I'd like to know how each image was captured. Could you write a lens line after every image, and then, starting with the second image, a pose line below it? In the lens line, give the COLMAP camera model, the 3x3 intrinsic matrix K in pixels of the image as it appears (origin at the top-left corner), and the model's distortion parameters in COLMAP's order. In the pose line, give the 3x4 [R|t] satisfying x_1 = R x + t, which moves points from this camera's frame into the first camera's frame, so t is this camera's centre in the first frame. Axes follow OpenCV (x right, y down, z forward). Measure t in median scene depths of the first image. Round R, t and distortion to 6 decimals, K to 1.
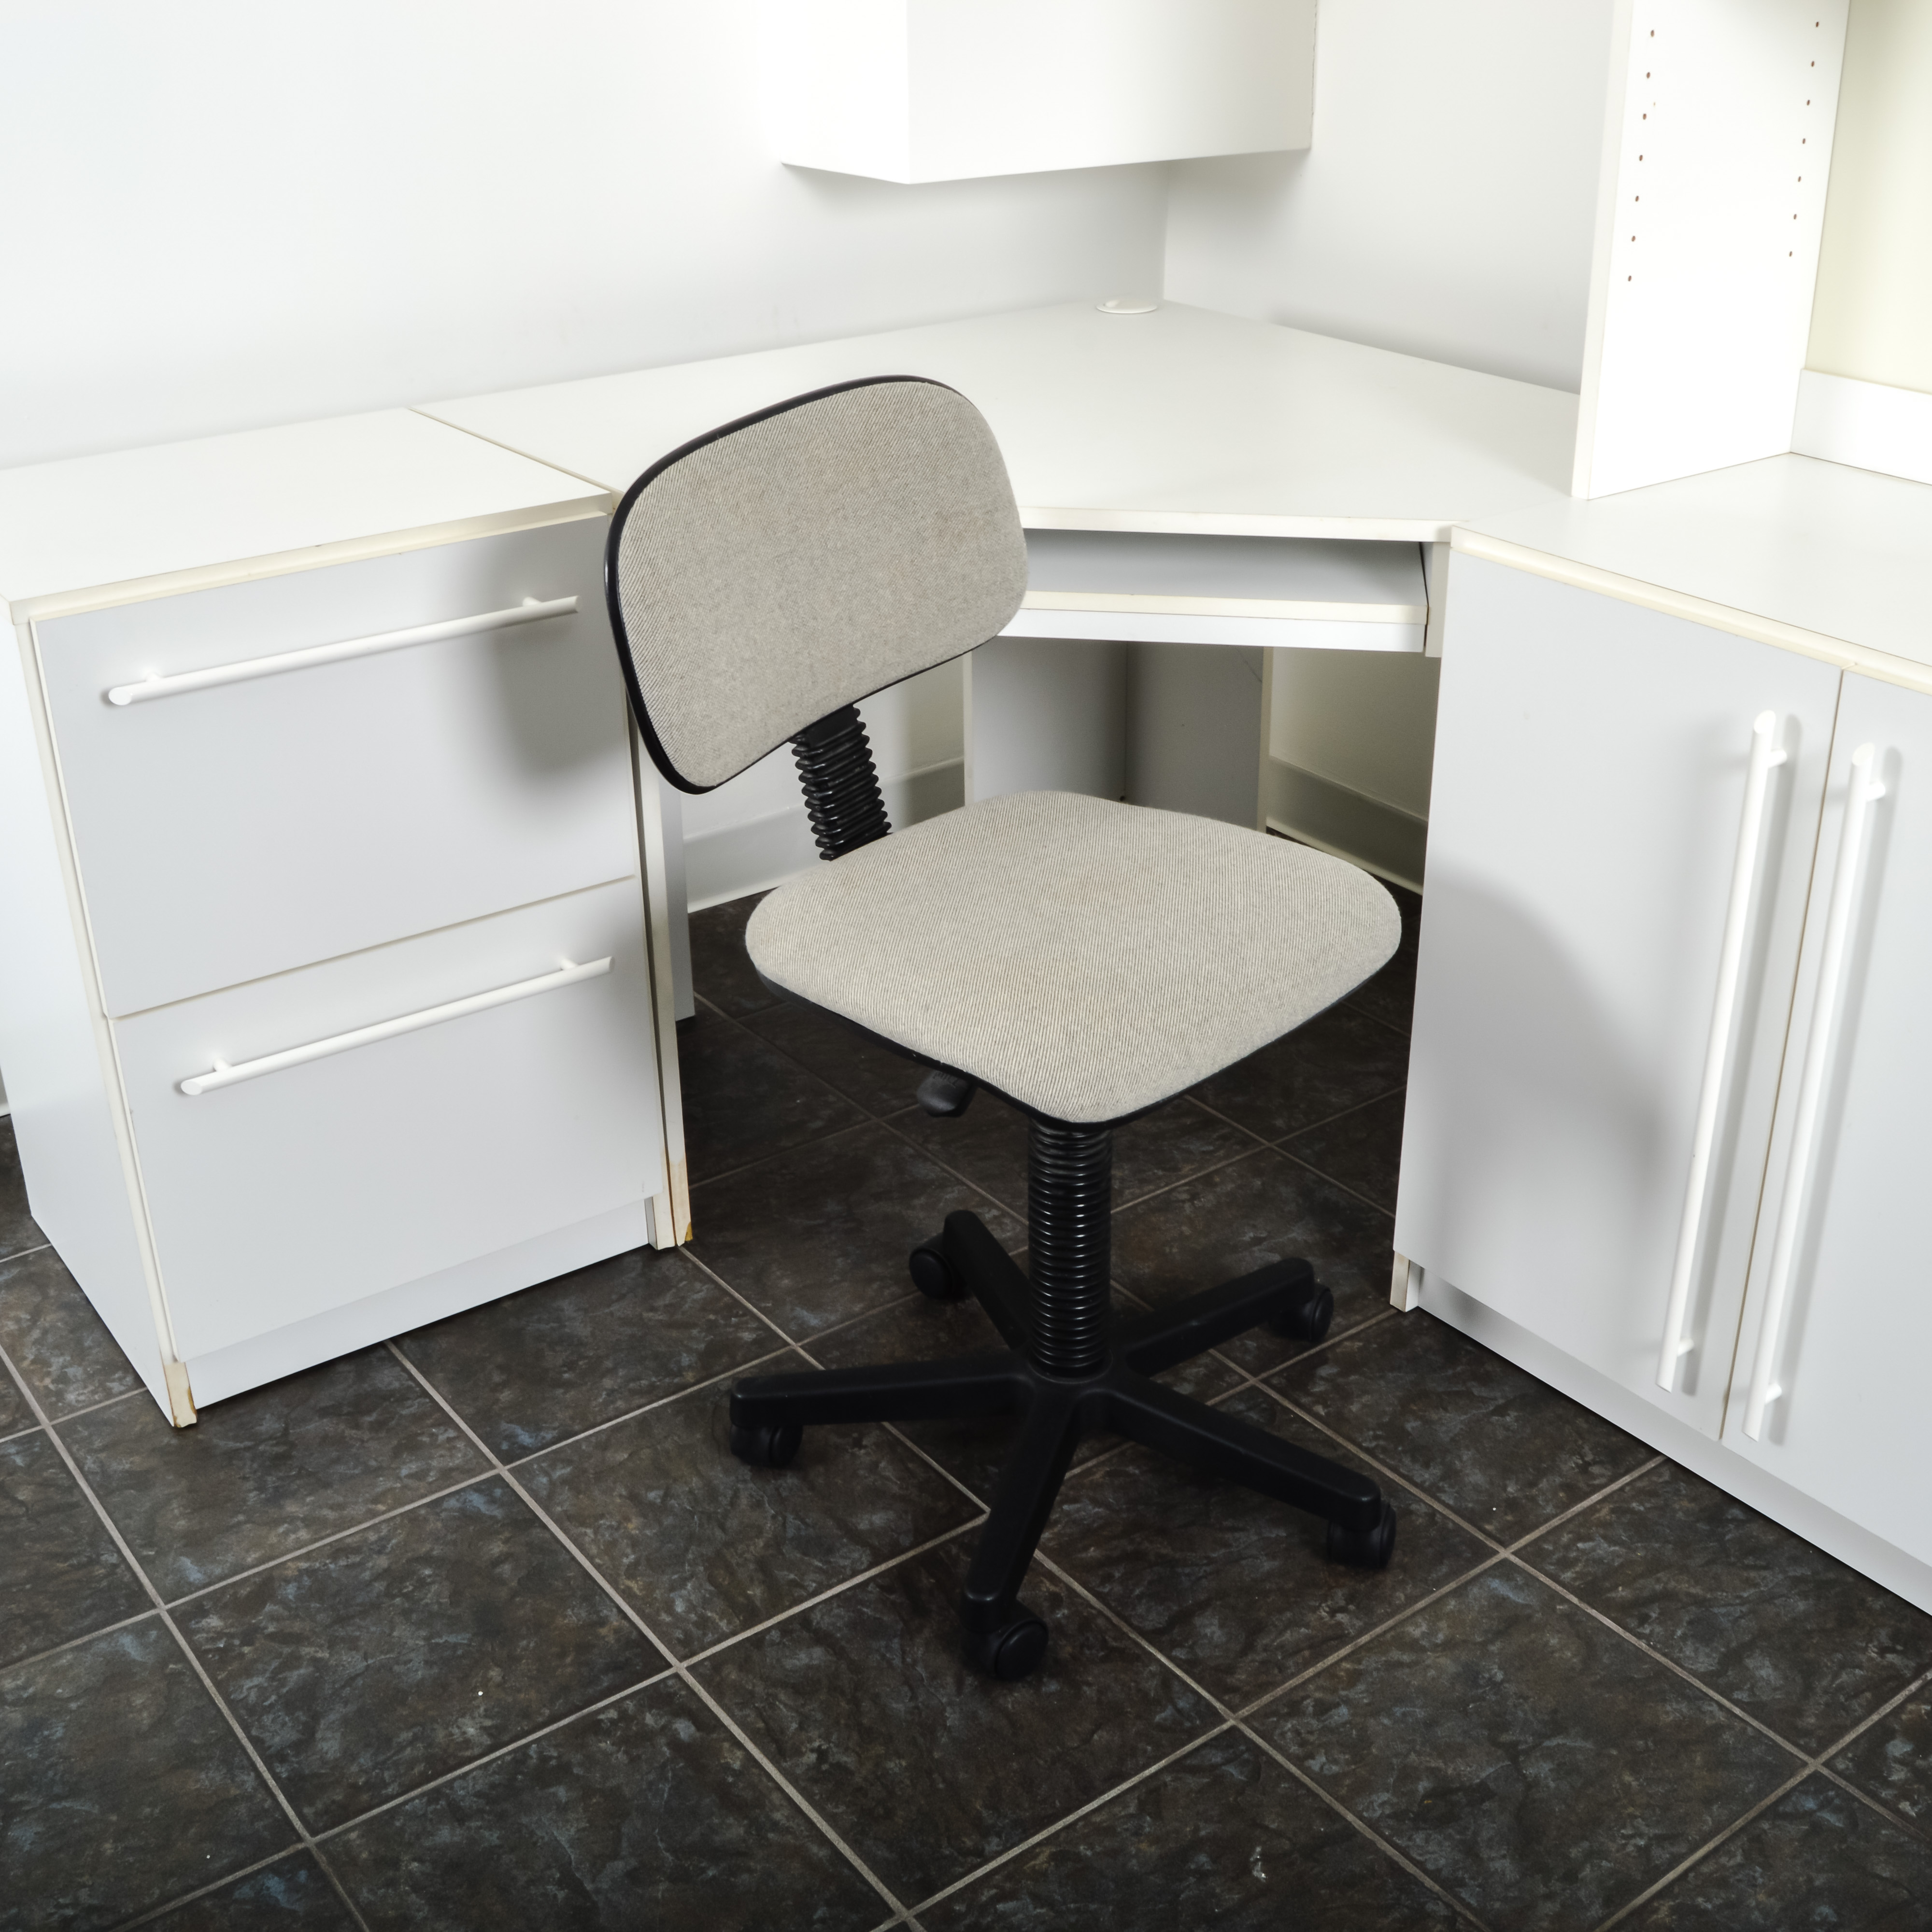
lens RADIAL K [[2308.6, 0, 989.0], [0, 2308.6, 953.6], [0, 0, 1]] dist [-0.101133, 0.034558]
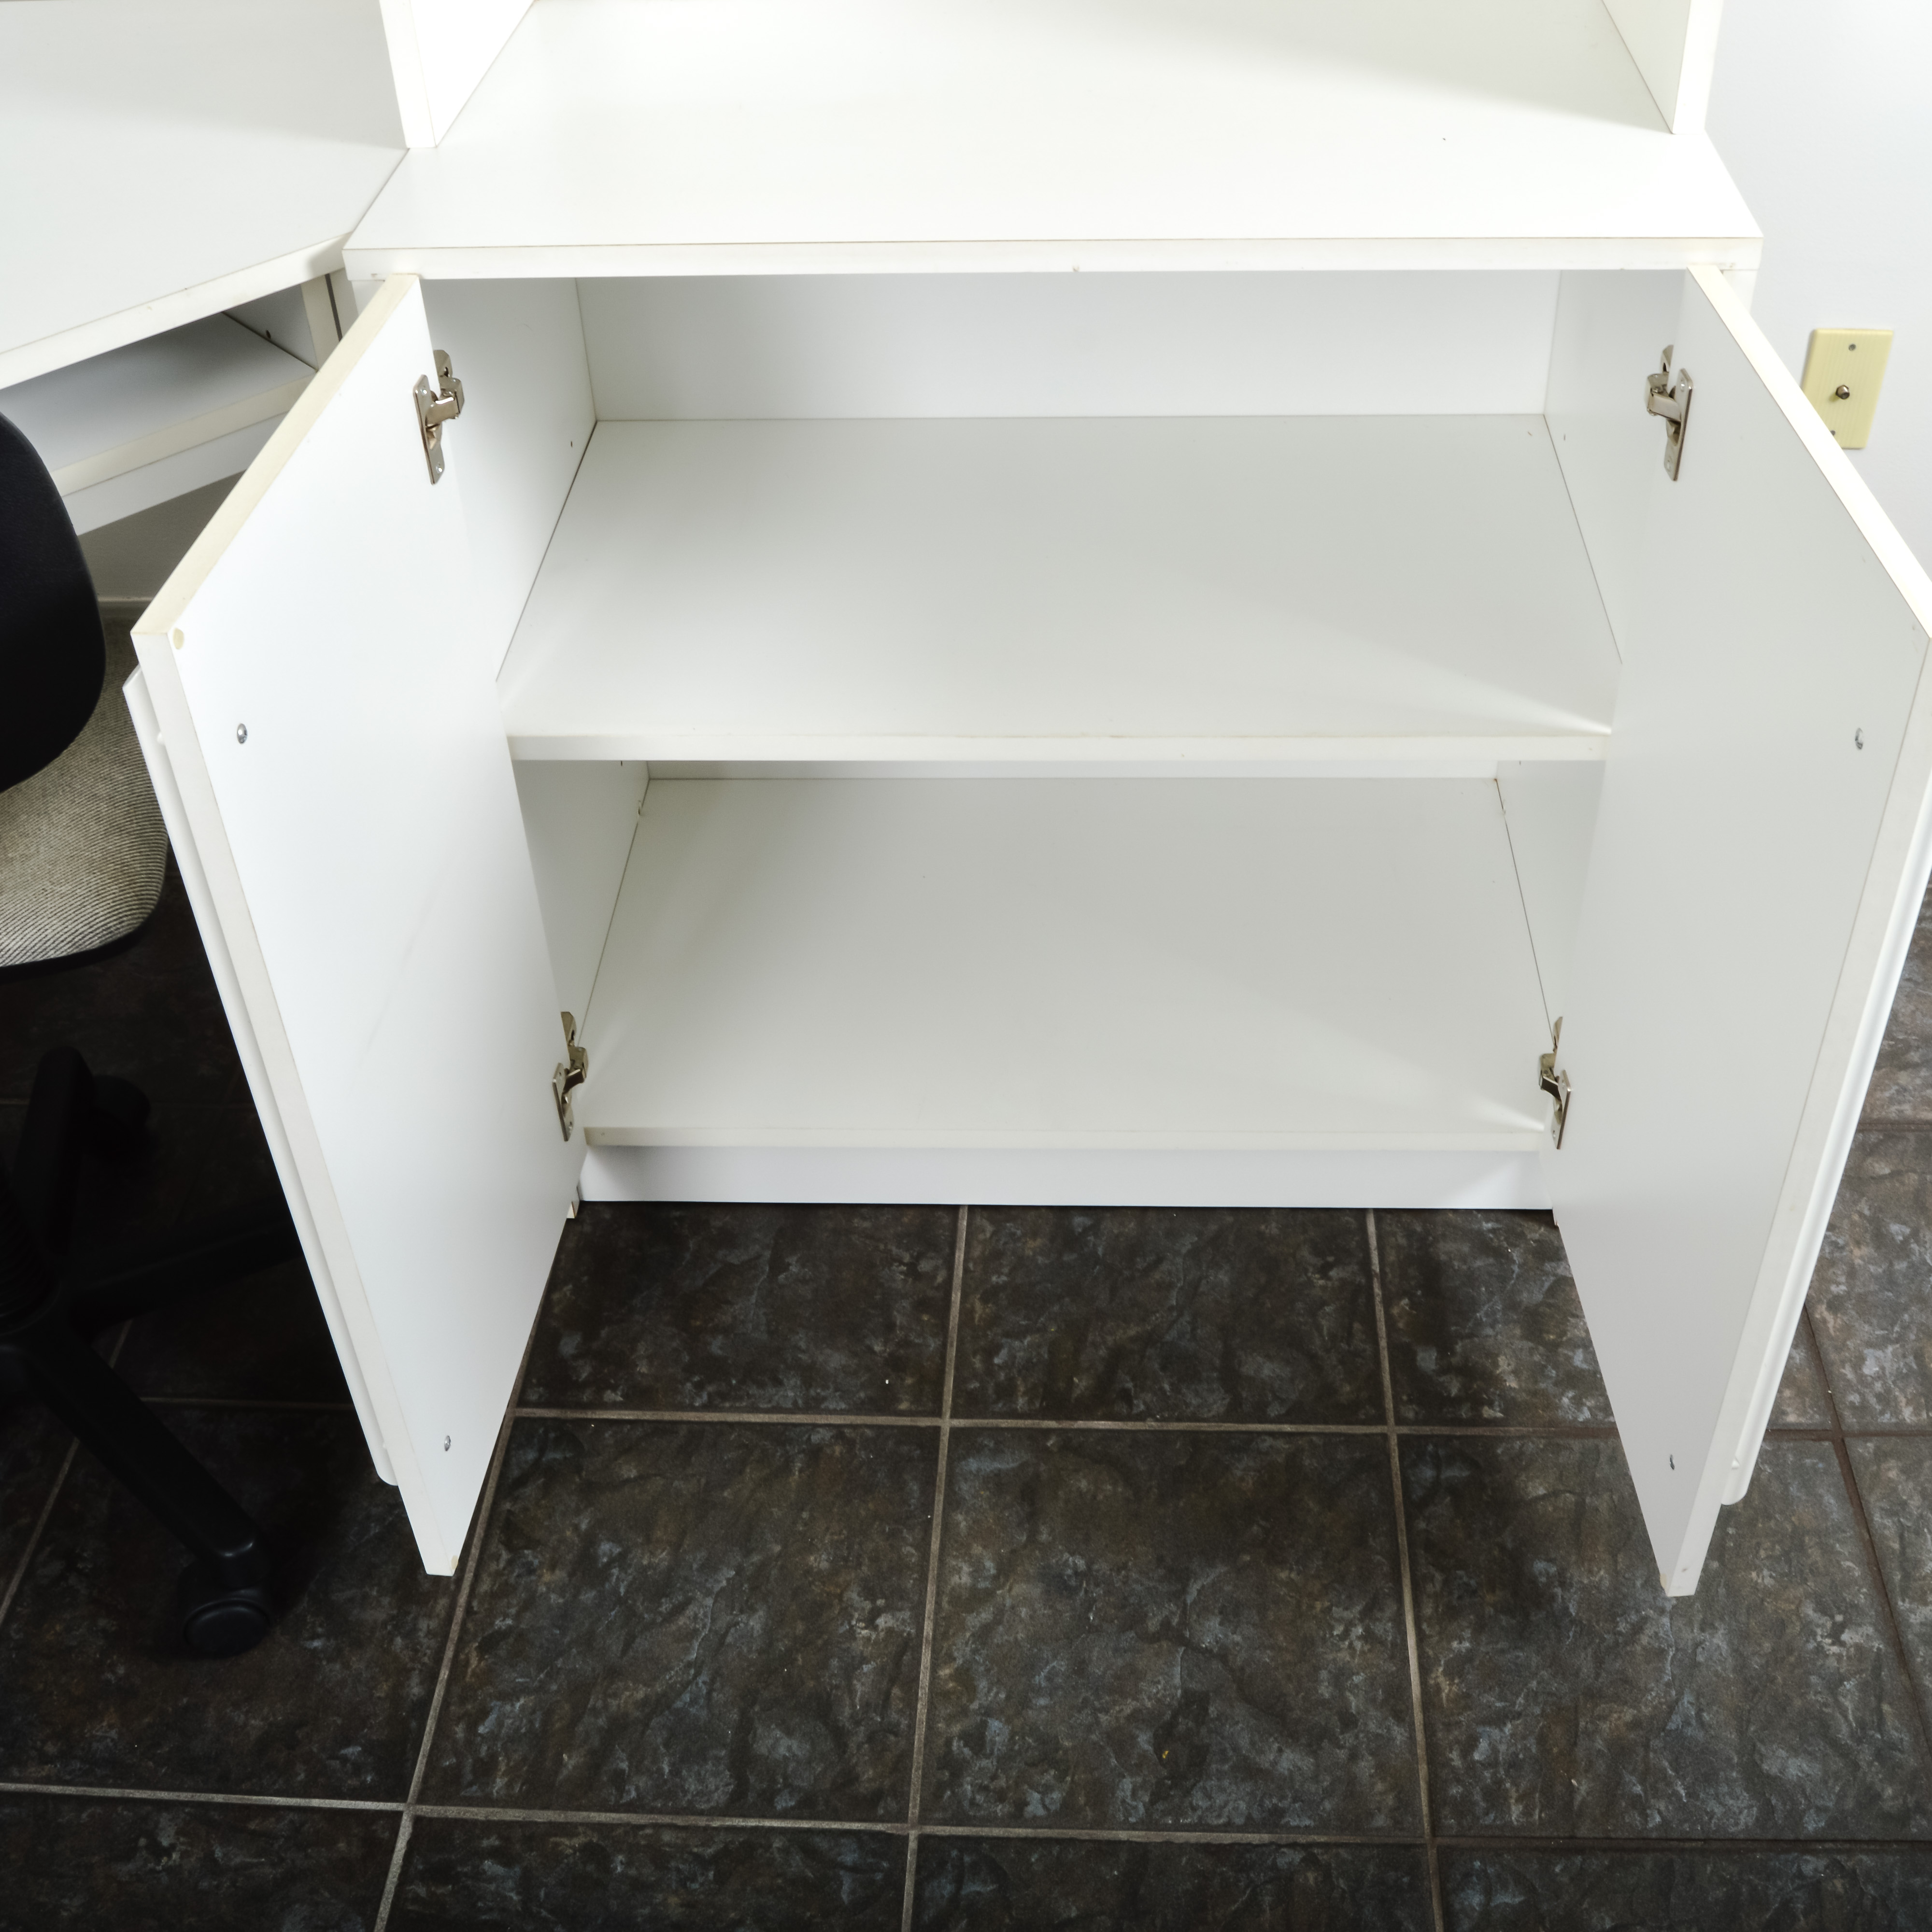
lens RADIAL K [[2308.6, 0, 989.0], [0, 2308.6, 953.6], [0, 0, 1]] dist [-0.101133, 0.034558]
pose [[0.641912, -0.500090, 0.581256, -0.173932], [0.355541, 0.865756, 0.352218, -0.184247], [-0.679367, -0.019433, 0.733542, 0.401762]]
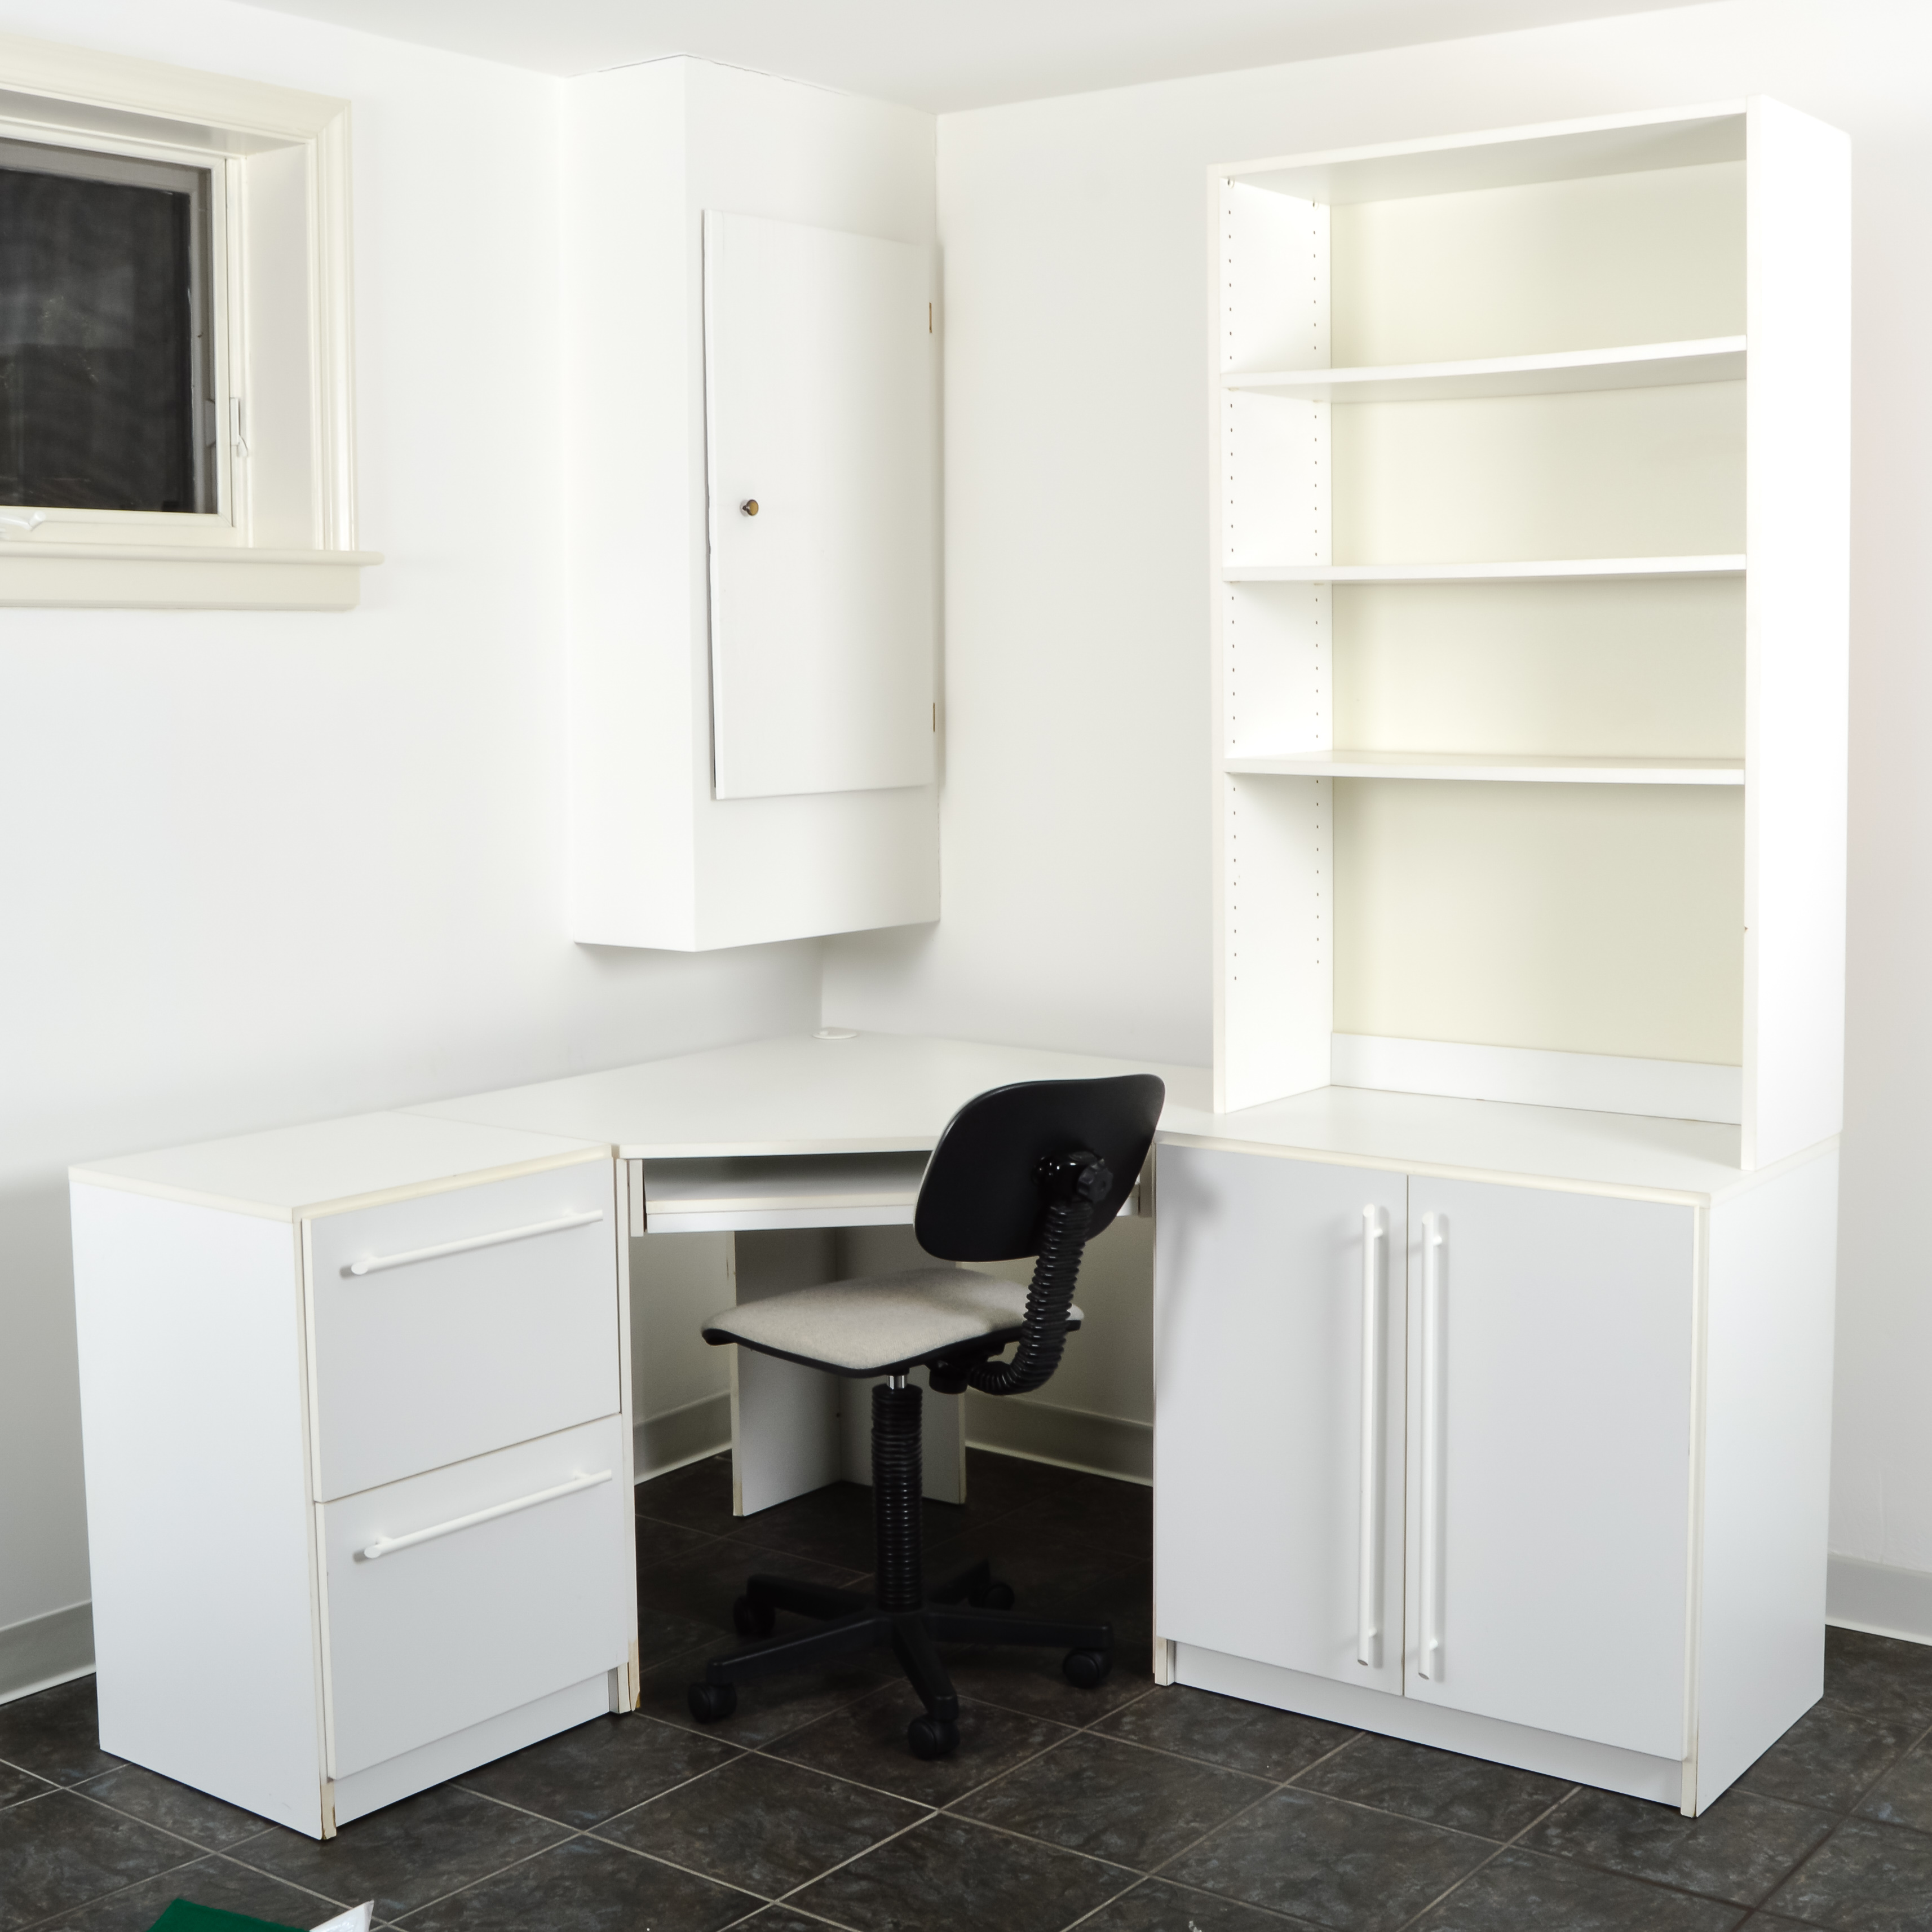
lens RADIAL K [[2730.1, 0, 968.6], [0, 2730.1, 896.5], [0, 0, 1]] dist [-0.101177, 0.002545]
pose [[0.962430, -0.027652, 0.270119, -0.461888], [0.121139, 0.934039, -0.336000, 0.305047], [-0.243011, 0.356098, 0.902297, -0.803137]]
